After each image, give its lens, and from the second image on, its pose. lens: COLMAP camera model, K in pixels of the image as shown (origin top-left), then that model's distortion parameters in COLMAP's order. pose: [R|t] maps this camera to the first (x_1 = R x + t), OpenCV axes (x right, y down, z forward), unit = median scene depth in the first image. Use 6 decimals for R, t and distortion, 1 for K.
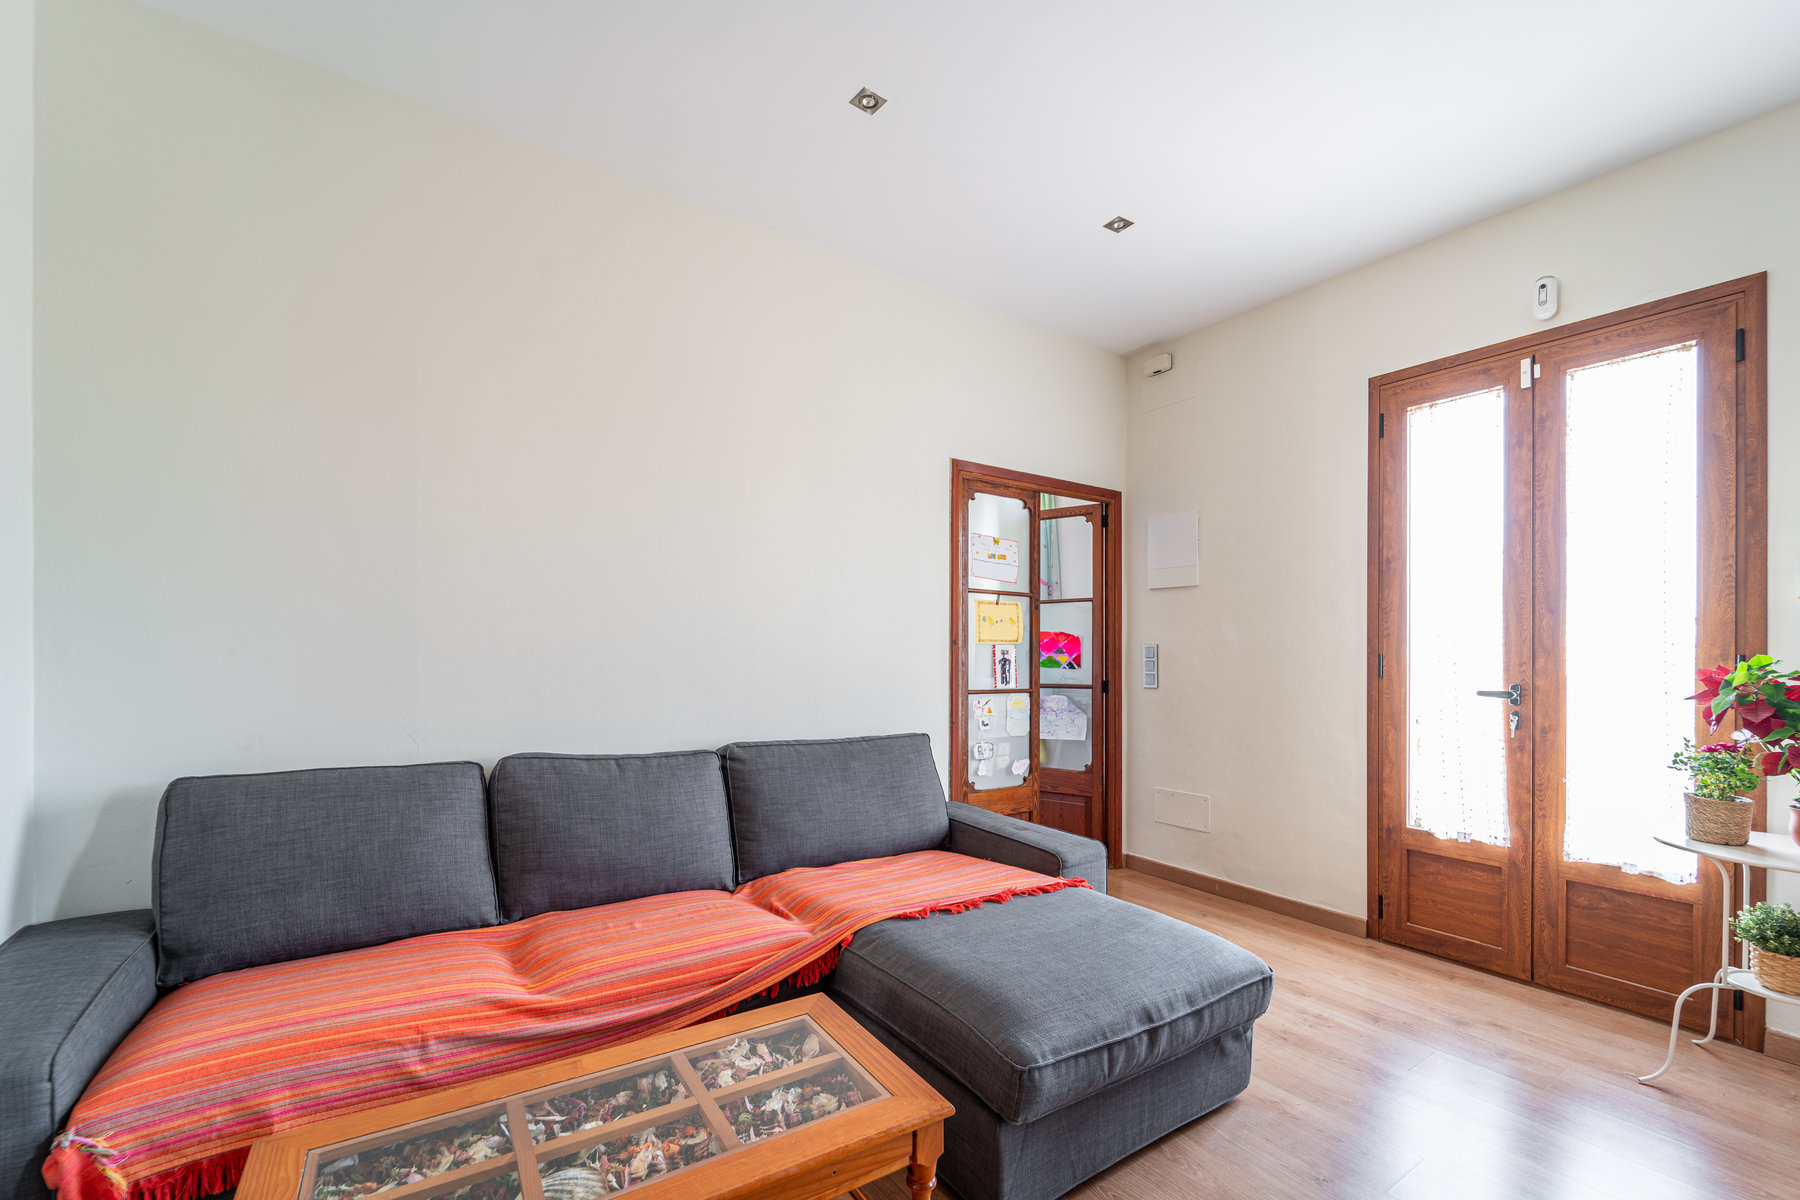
lens RADIAL K [[752.4, 0, 953.7], [0, 752.4, 641.9], [0, 0, 1]] dist [-0.002000, -0.000249]
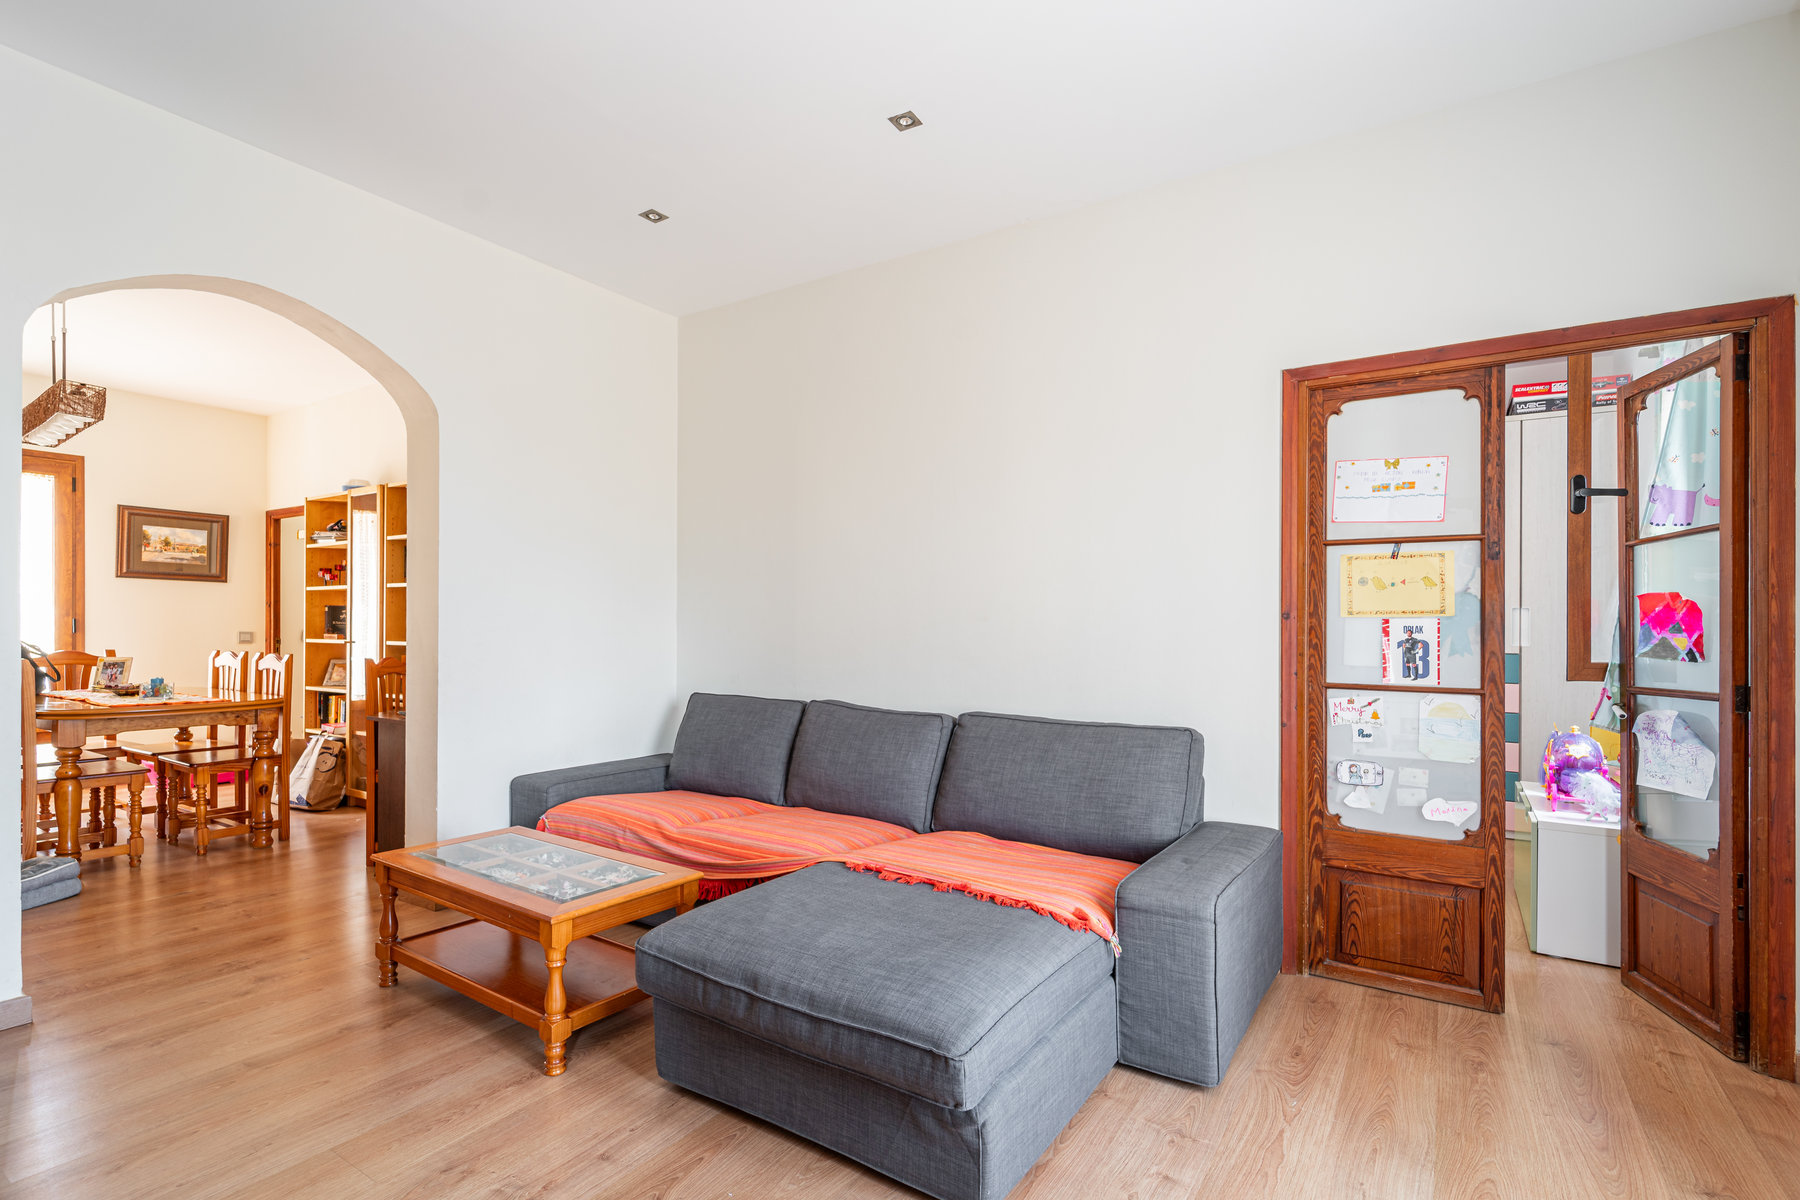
lens RADIAL K [[827.1, 0, 903.4], [0, 827.1, 616.1], [0, 0, 1]] dist [-0.011291, -0.000691]
pose [[0.375546, -0.020982, -0.926566, 0.570851], [0.008445, 0.999780, -0.019217, 0.012140], [0.926765, -0.000608, 0.375640, 0.320733]]
